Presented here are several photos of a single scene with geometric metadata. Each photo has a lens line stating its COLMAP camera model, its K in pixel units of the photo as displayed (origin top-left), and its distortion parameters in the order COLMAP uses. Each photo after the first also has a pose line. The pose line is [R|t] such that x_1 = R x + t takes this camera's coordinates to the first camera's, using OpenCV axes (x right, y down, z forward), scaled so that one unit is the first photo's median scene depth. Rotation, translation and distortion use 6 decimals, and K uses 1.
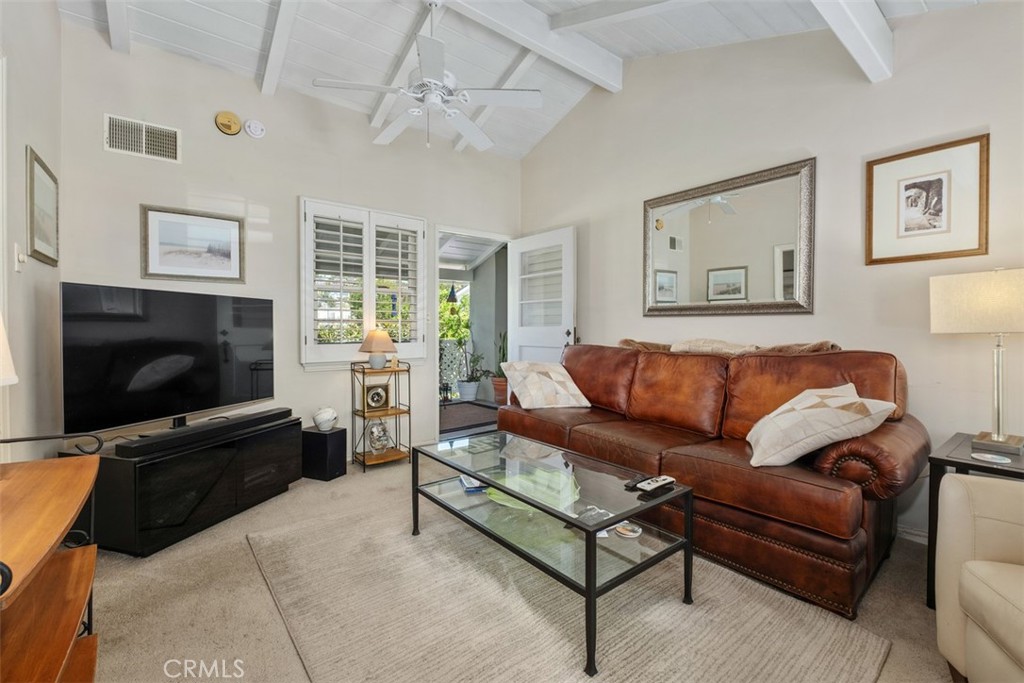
lens RADIAL K [[440.6, 0, 511.4], [0, 440.6, 337.3], [0, 0, 1]] dist [0.000949, -0.000011]
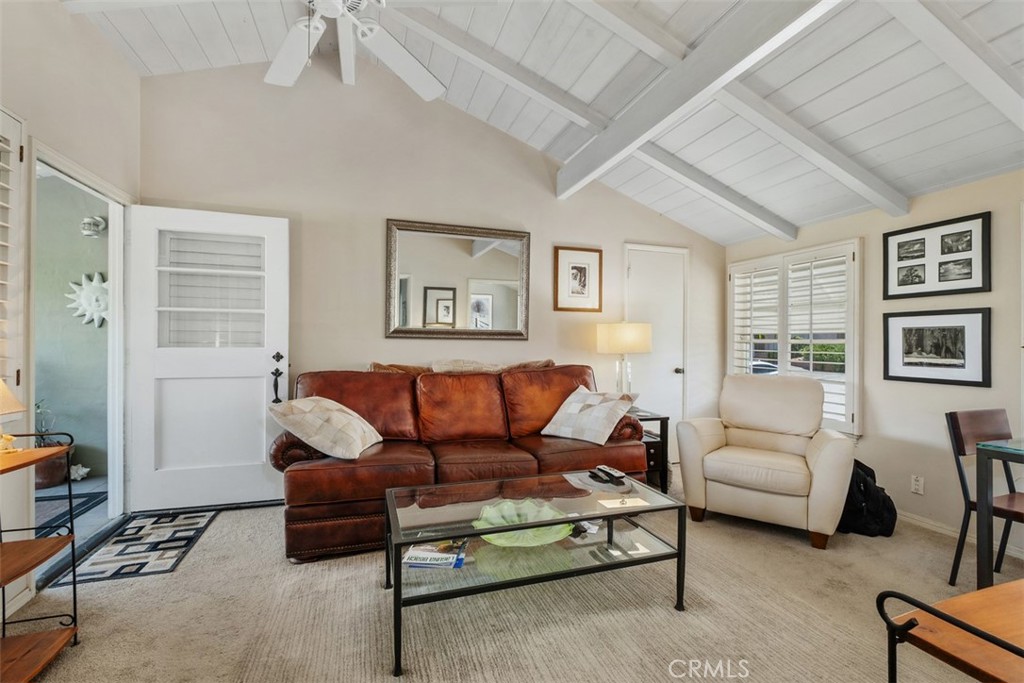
lens RADIAL K [[438.2, 0, 512.5], [0, 438.2, 344.5], [0, 0, 1]] dist [0.000185, -0.000084]
pose [[0.348900, 0.004114, 0.937151, -0.637906], [0.014686, 0.999844, -0.009857, -0.025540], [-0.937045, 0.017202, 0.348785, 0.523361]]
